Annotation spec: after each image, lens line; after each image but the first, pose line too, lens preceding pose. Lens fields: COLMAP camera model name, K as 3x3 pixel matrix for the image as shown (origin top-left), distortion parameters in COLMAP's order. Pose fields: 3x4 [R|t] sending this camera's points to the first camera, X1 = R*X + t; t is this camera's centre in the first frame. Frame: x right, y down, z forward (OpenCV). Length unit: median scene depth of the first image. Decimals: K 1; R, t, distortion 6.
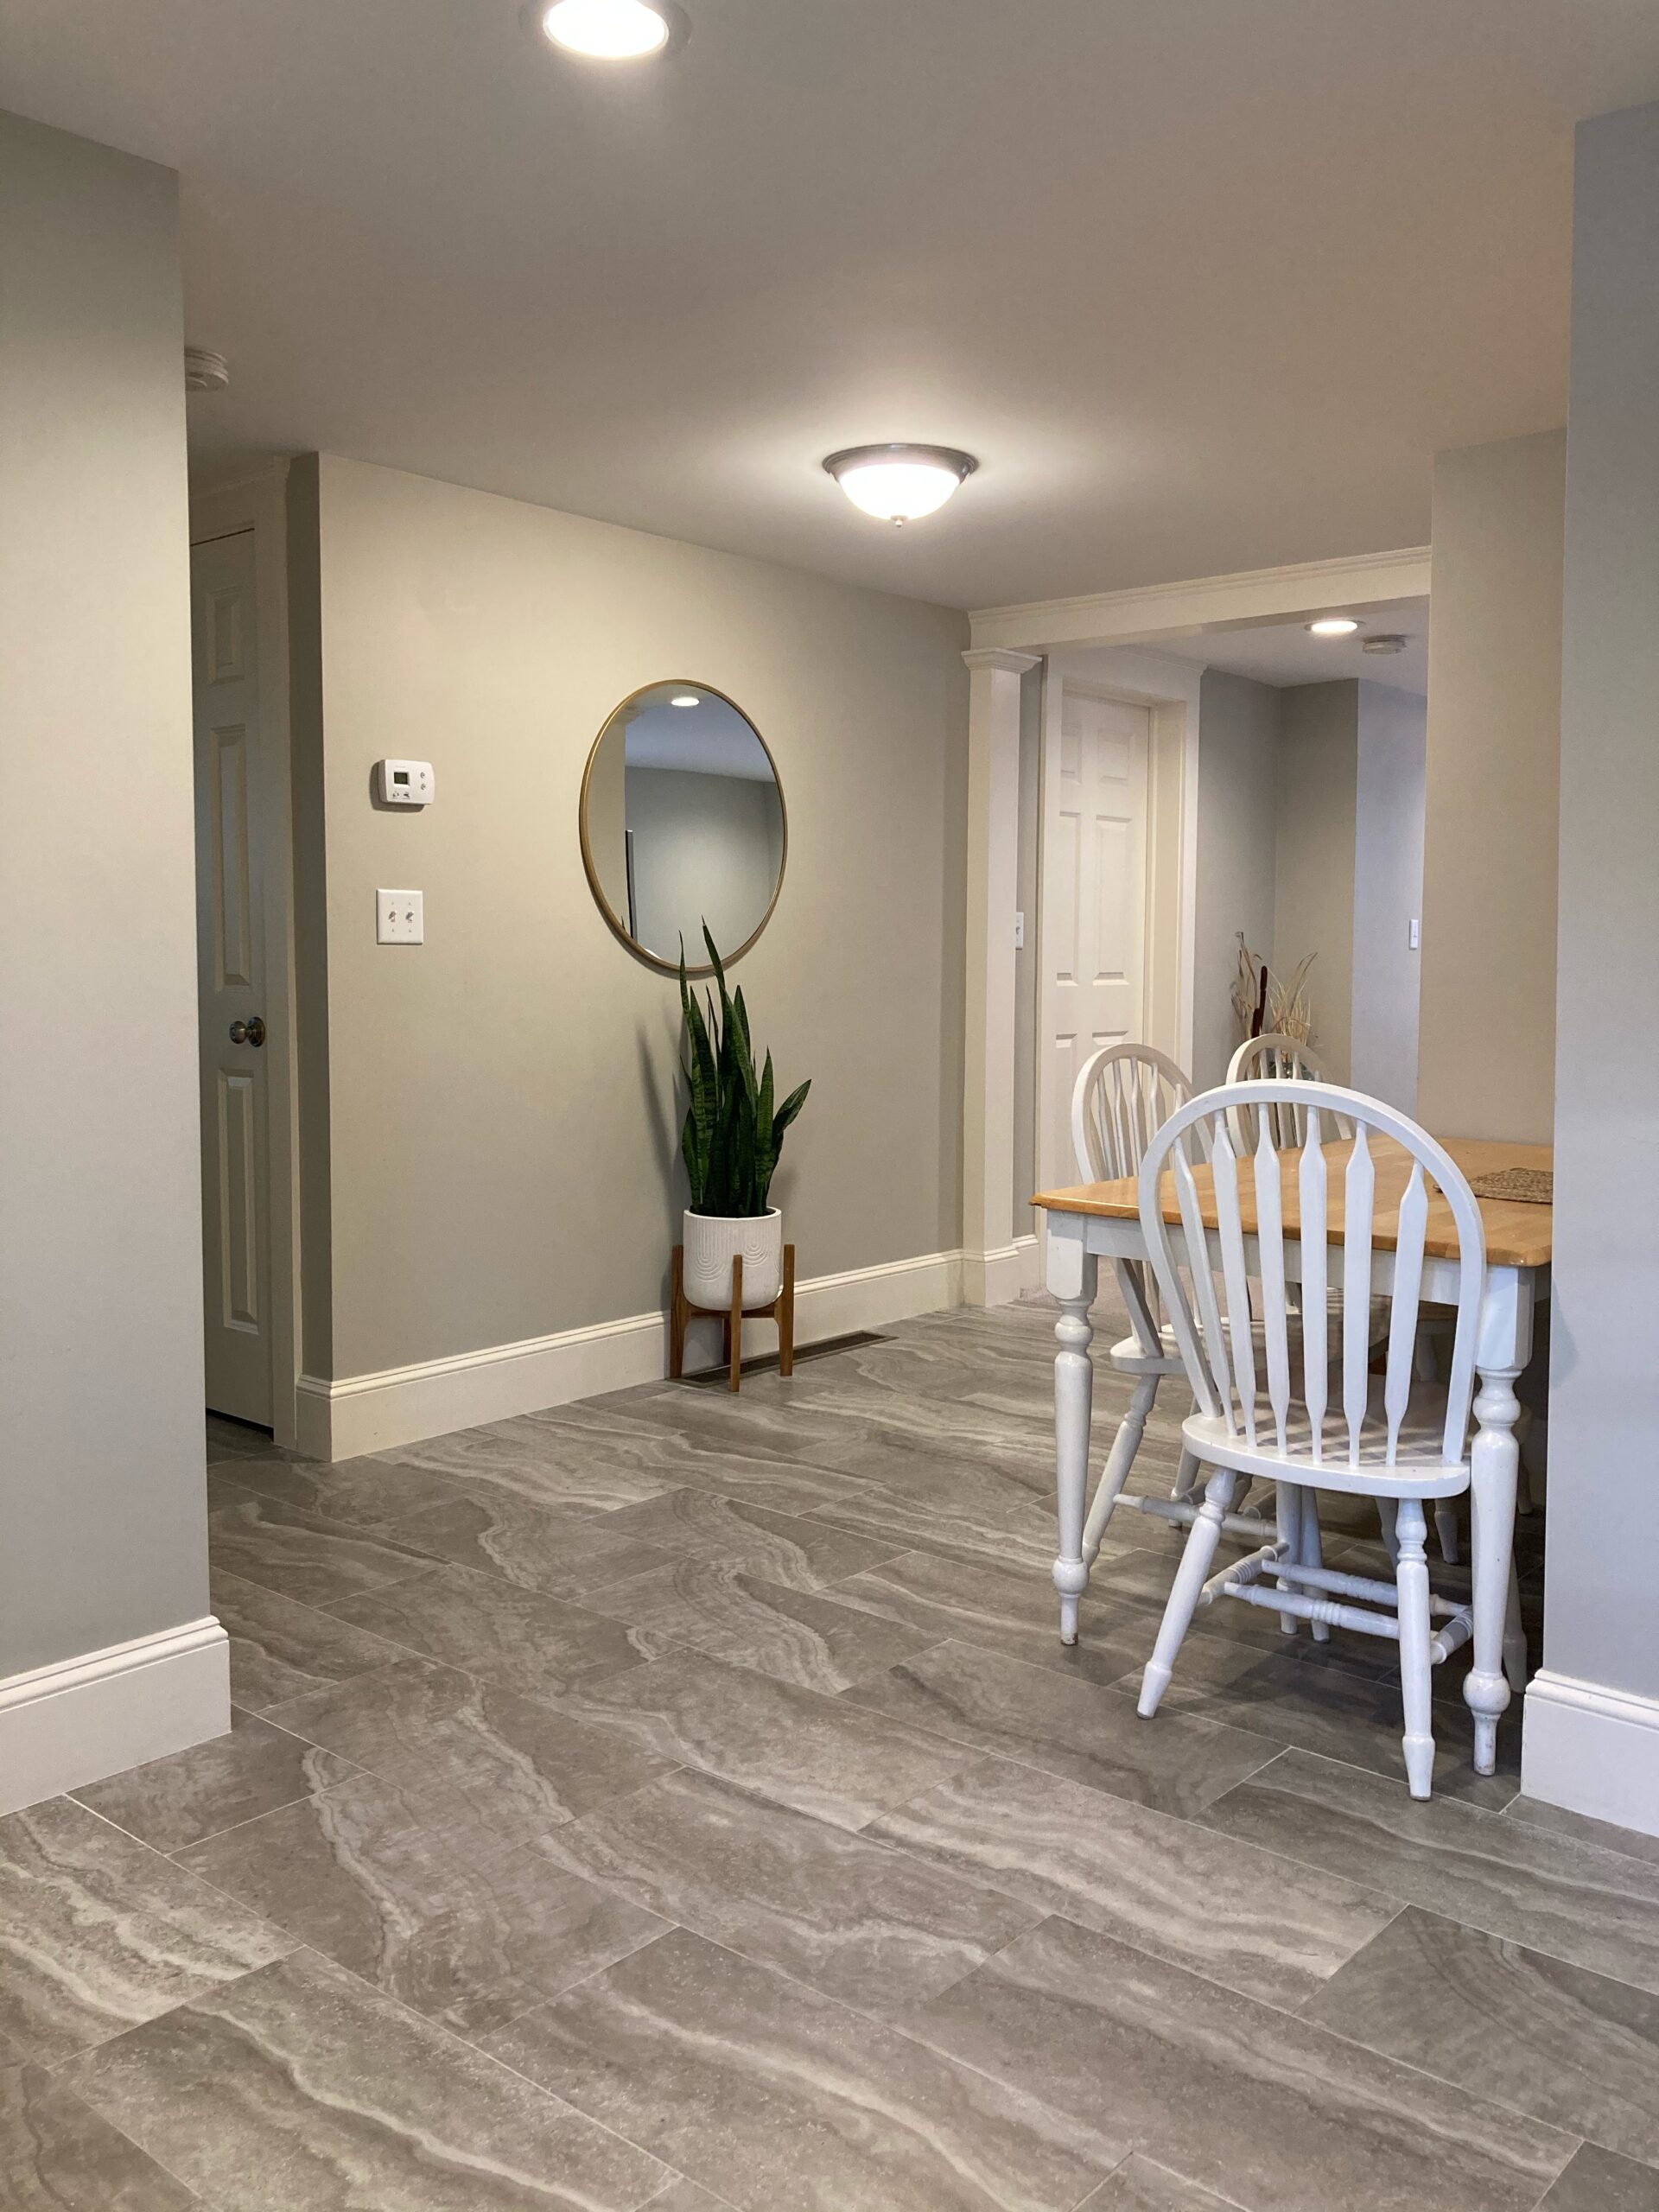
lens RADIAL K [[1830.4, 0, 855.4], [0, 1830.4, 1110.8], [0, 0, 1]] dist [0.030962, -0.016254]
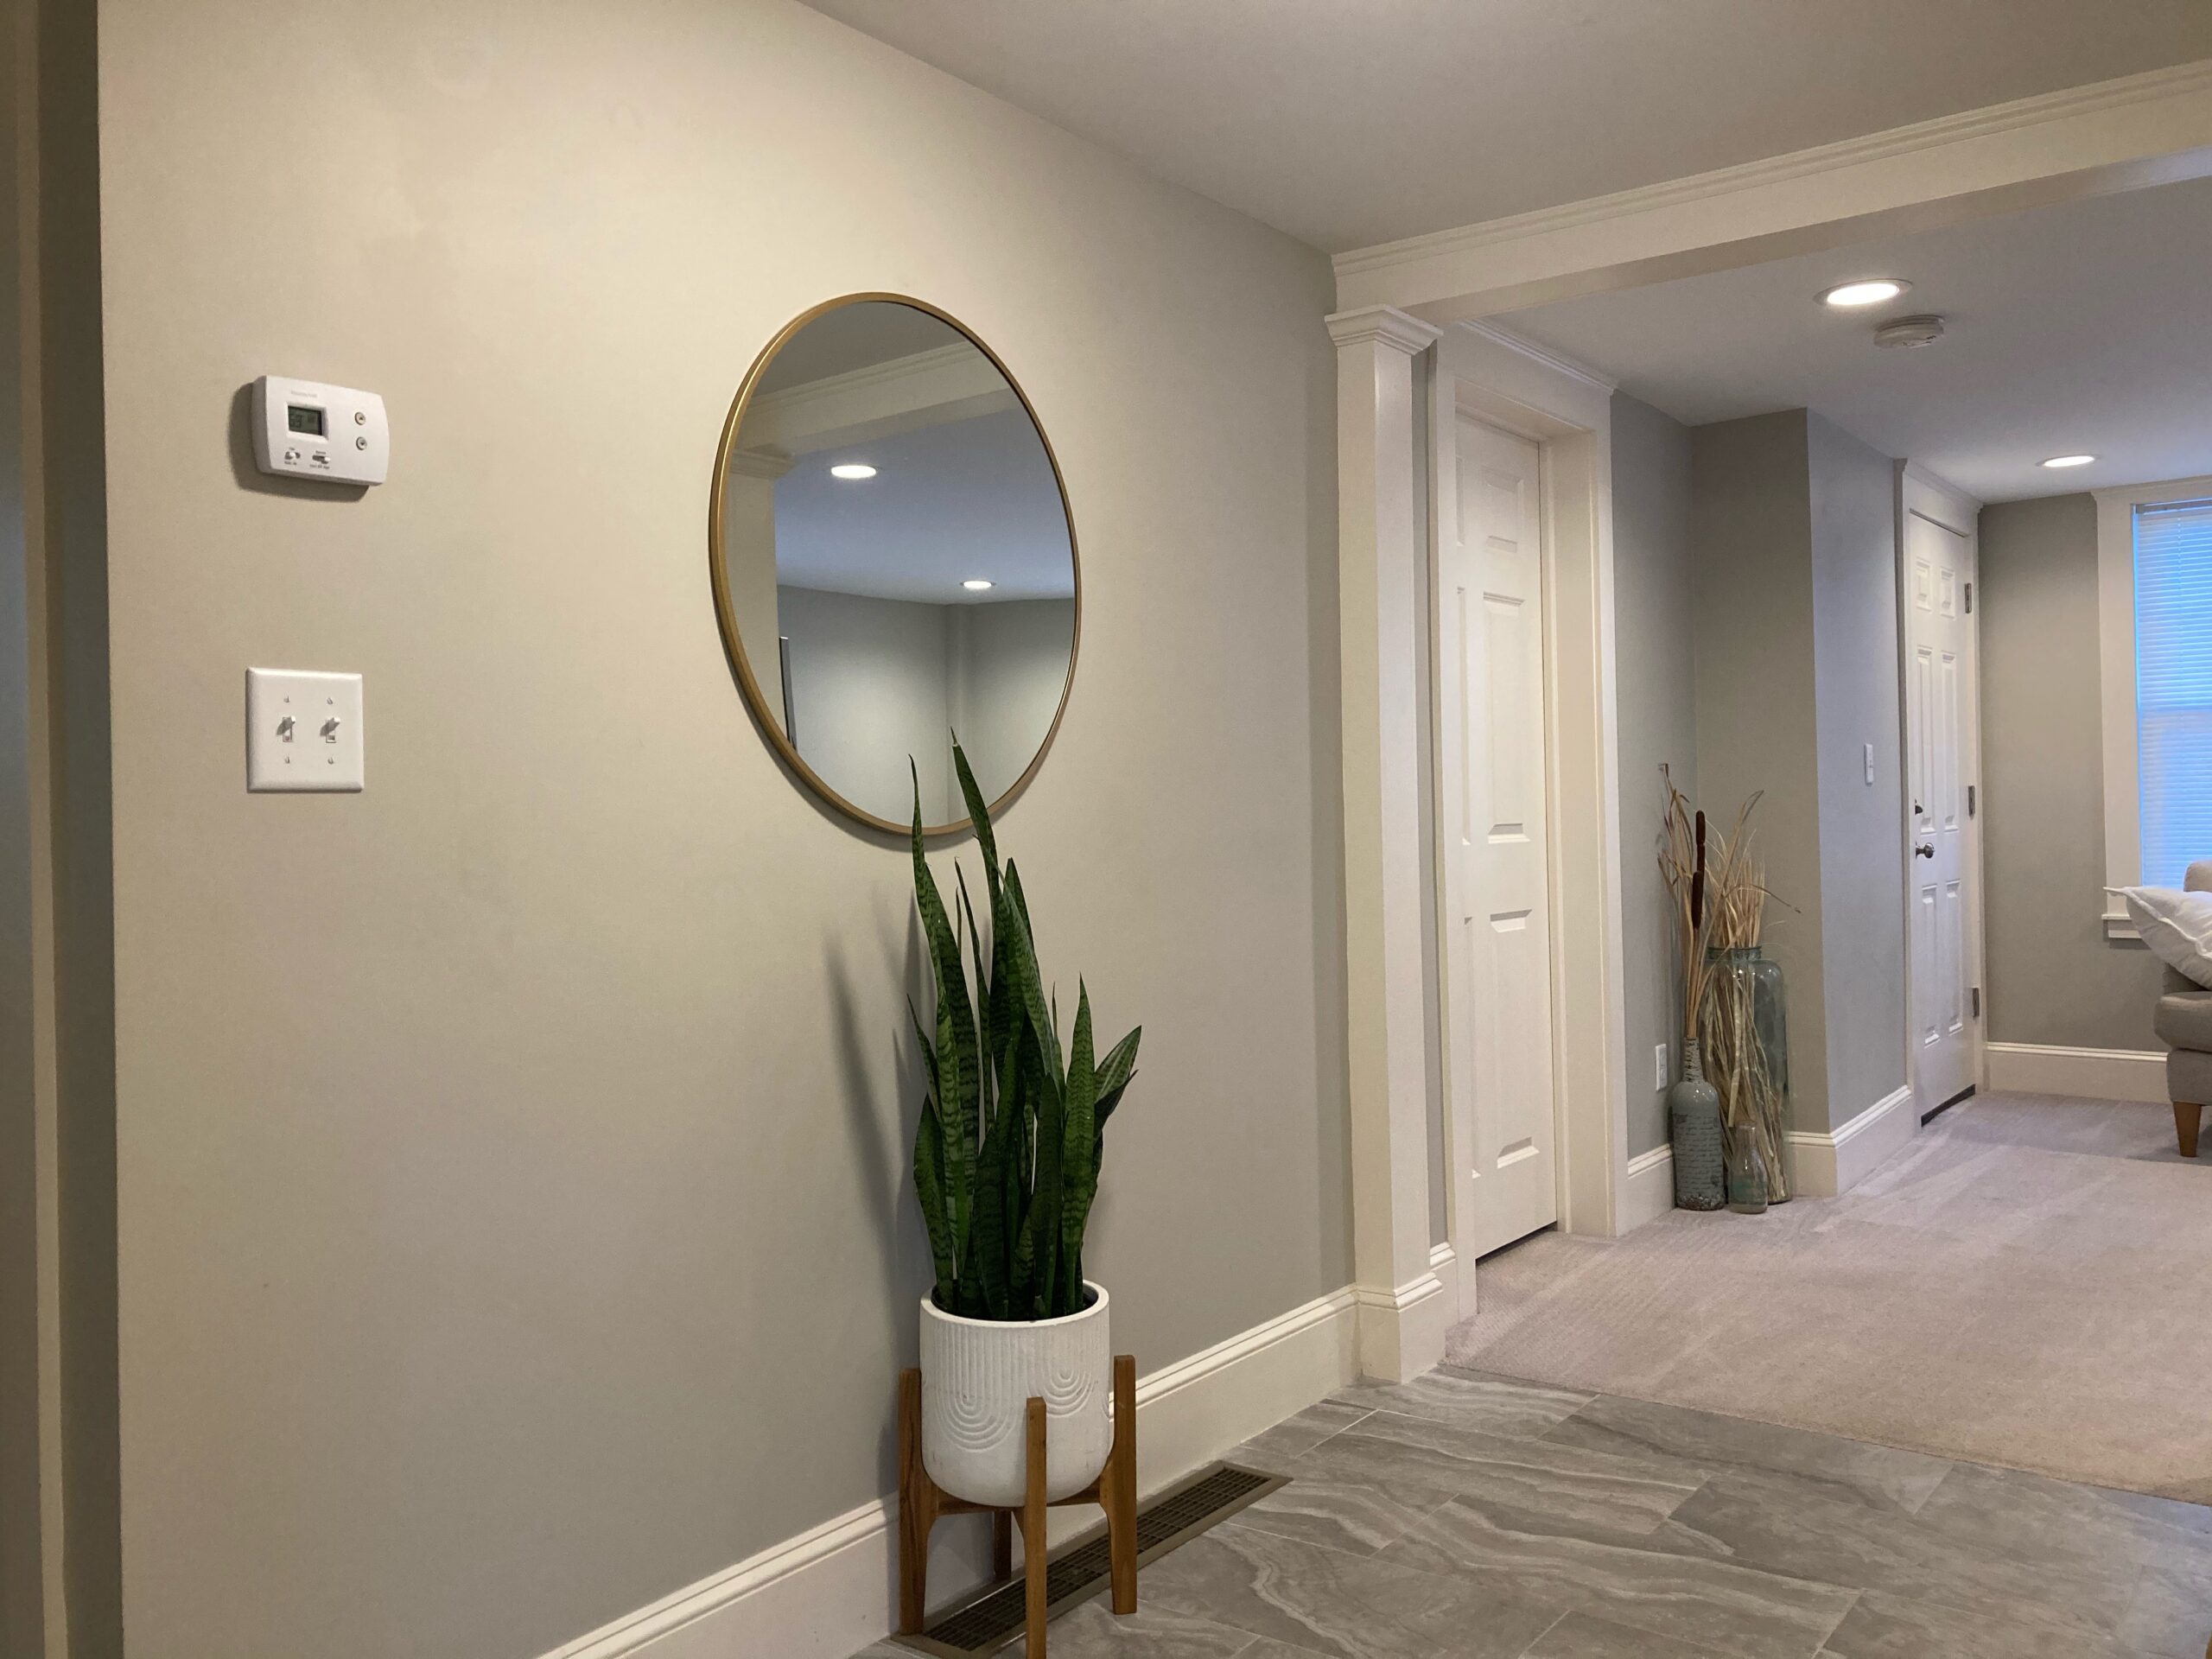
lens RADIAL K [[1830.4, 0, 1090.7], [0, 1830.4, 808.2], [0, 0, 1]] dist [0.030962, -0.016254]
pose [[0.997922, -0.025562, 0.059147, -0.116855], [0.030991, 0.995205, -0.092771, -0.054397], [-0.056492, 0.094411, 0.993929, 0.748054]]
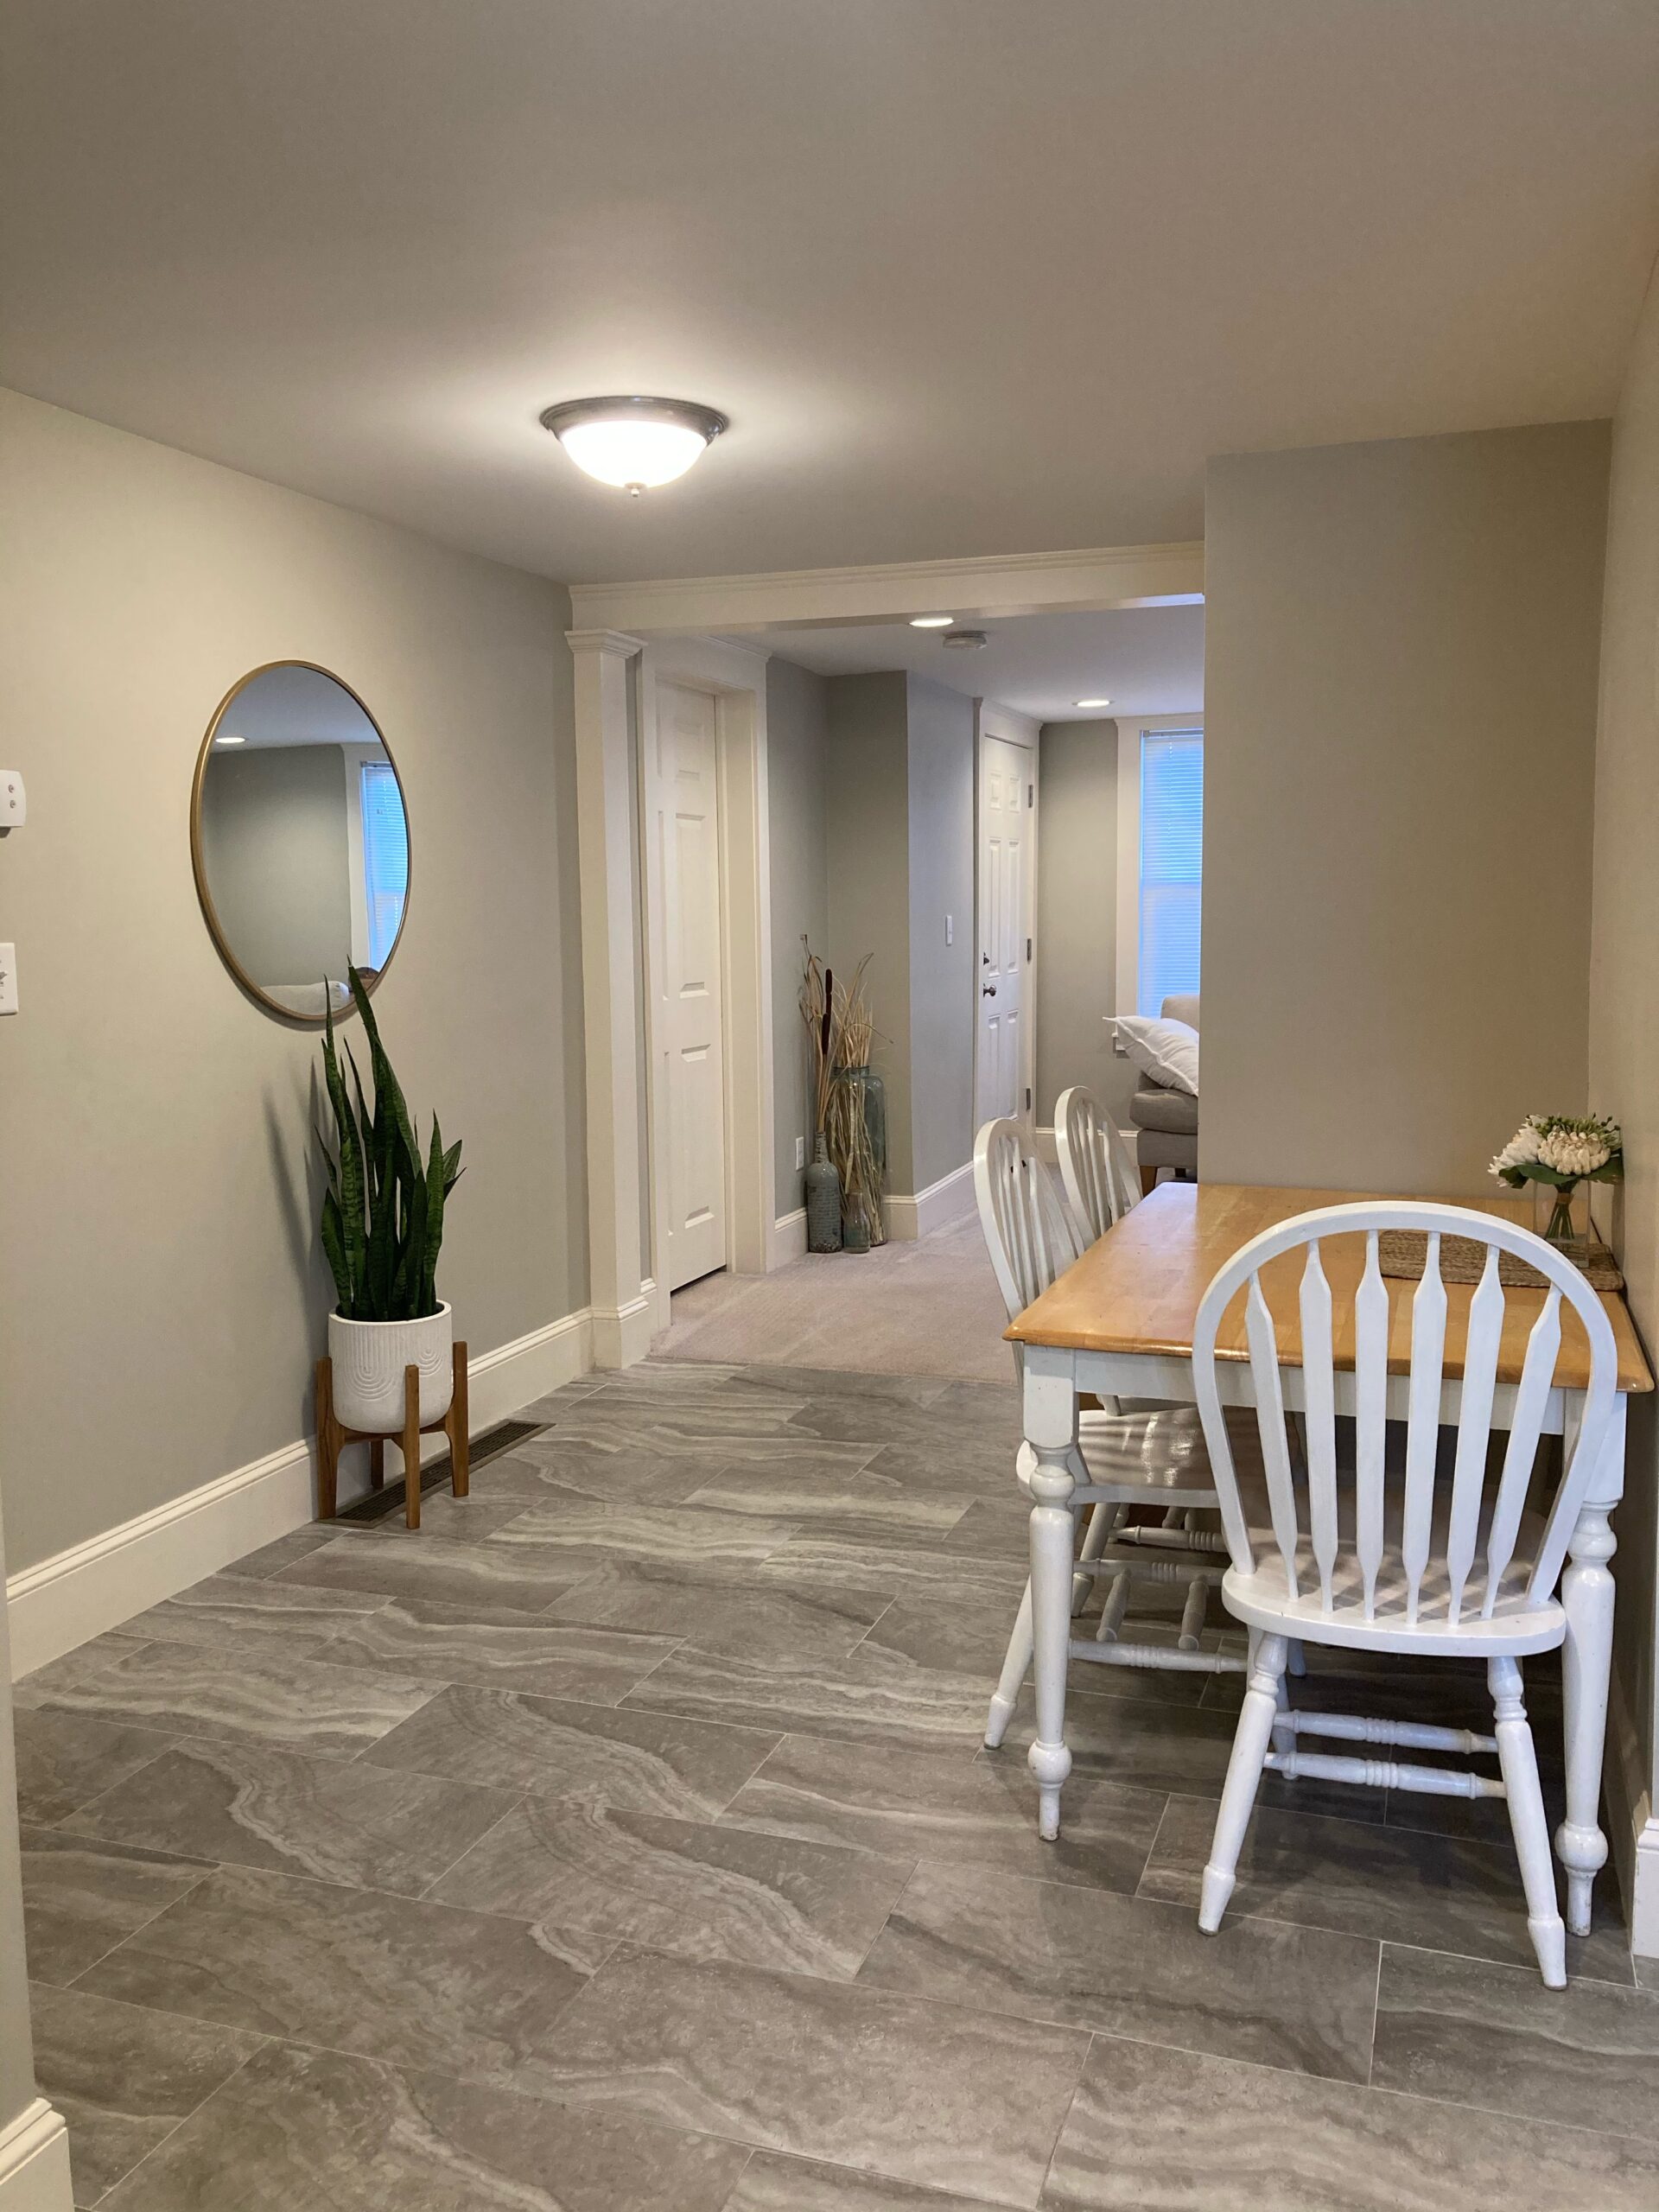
lens RADIAL K [[1822.6, 0, 856.5], [0, 1822.6, 1130.7], [0, 0, 1]] dist [0.012307, -0.001527]
pose [[0.931483, -0.058106, 0.359113, -0.259960], [0.045466, 0.998016, 0.043553, -0.083508], [-0.360931, -0.024242, 0.932277, 0.247810]]
